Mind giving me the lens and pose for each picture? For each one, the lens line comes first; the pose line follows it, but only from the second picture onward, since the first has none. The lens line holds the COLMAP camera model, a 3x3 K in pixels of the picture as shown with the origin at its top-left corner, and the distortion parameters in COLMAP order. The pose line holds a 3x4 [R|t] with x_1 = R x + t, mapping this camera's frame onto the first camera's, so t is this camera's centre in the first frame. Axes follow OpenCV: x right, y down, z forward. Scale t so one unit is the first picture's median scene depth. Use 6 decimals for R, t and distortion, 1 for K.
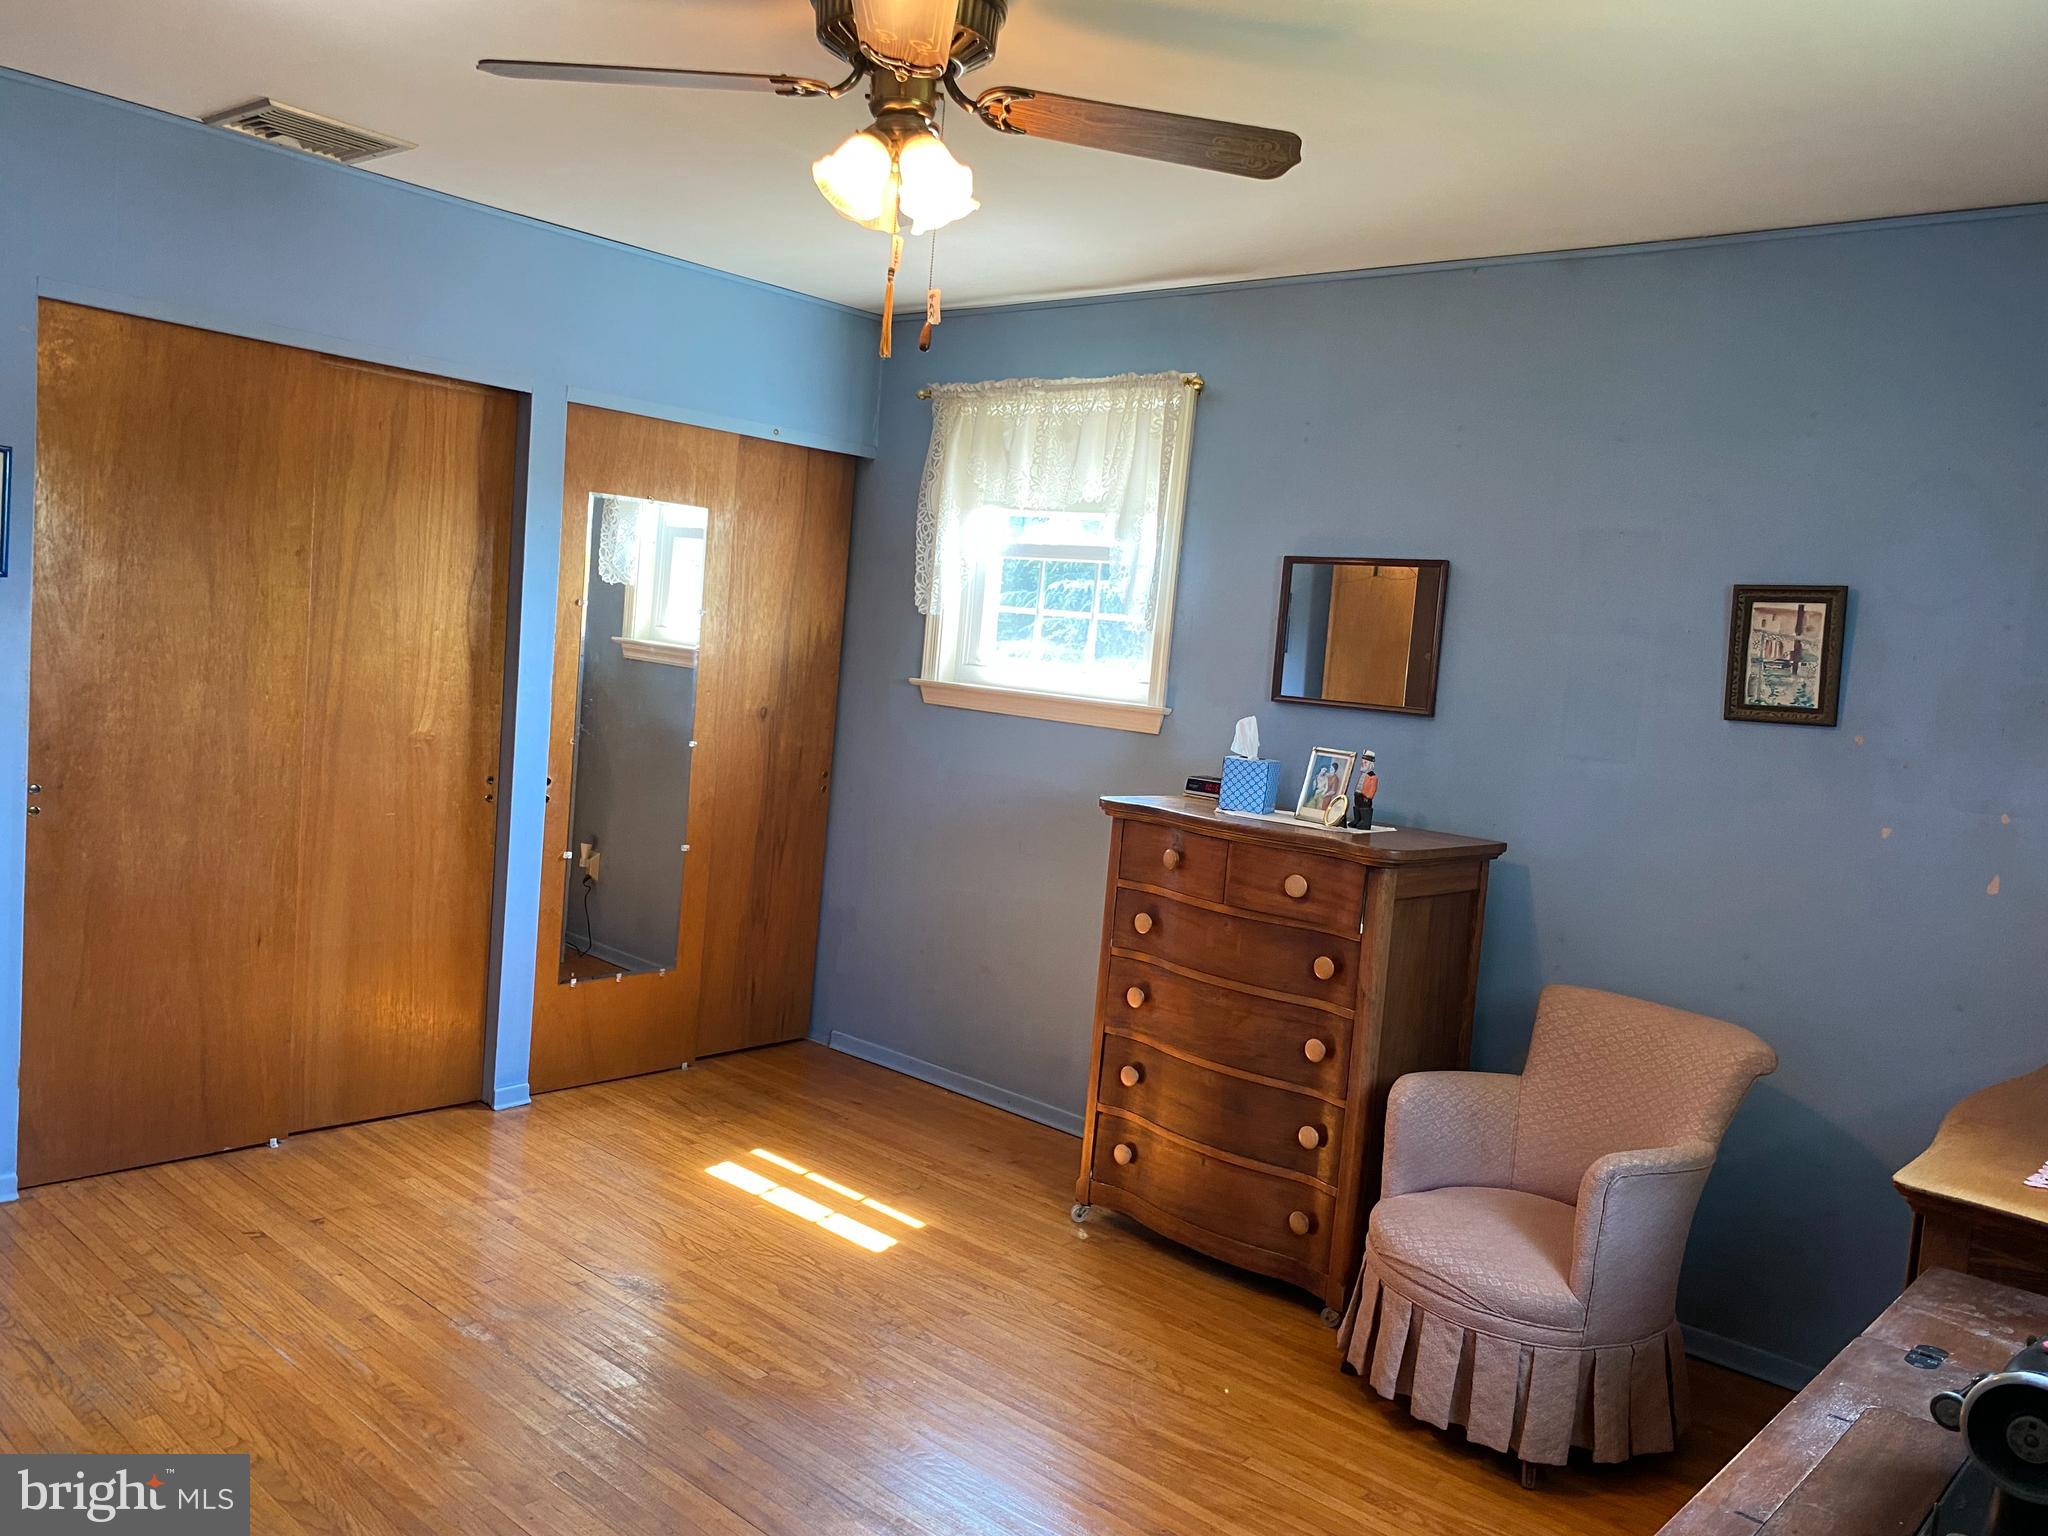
lens RADIAL K [[1569.9, 0, 1024.0], [0, 1569.9, 768.0], [0, 0, 1]] dist [0.044236, -0.000947]
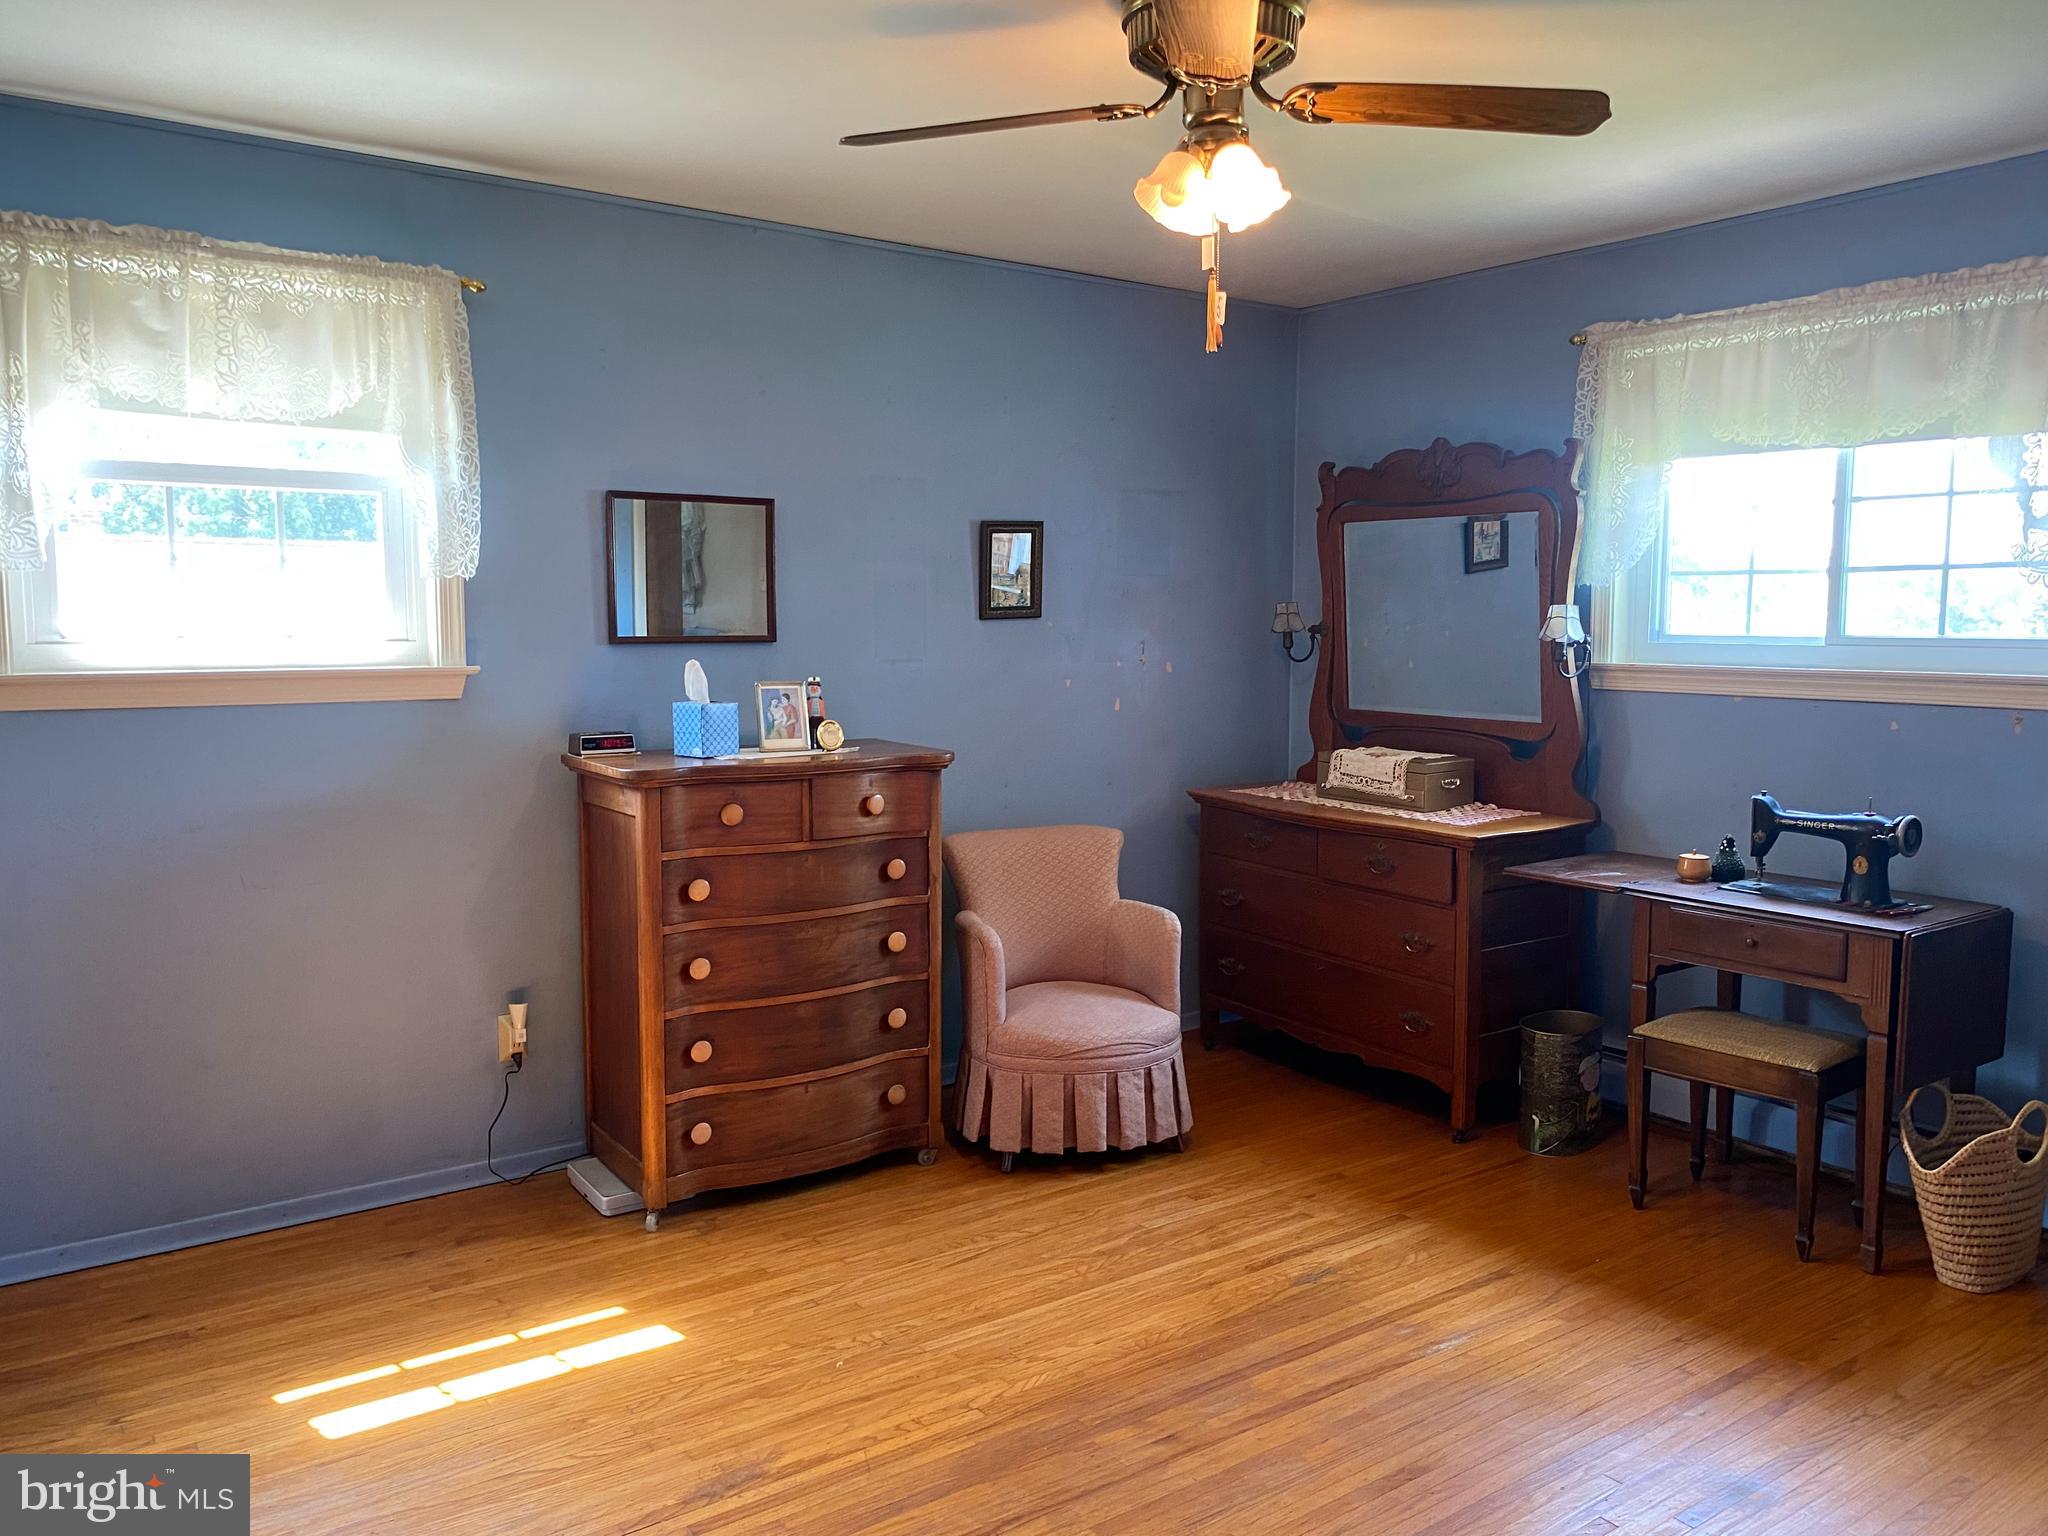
lens RADIAL K [[1579.2, 0, 1011.8], [0, 1579.2, 775.8], [0, 0, 1]] dist [0.006957, -0.000980]
pose [[0.206634, -0.183818, 0.960996, -0.803670], [0.097634, 0.981165, 0.166682, -0.111179], [-0.973535, 0.059384, 0.220689, 0.613811]]
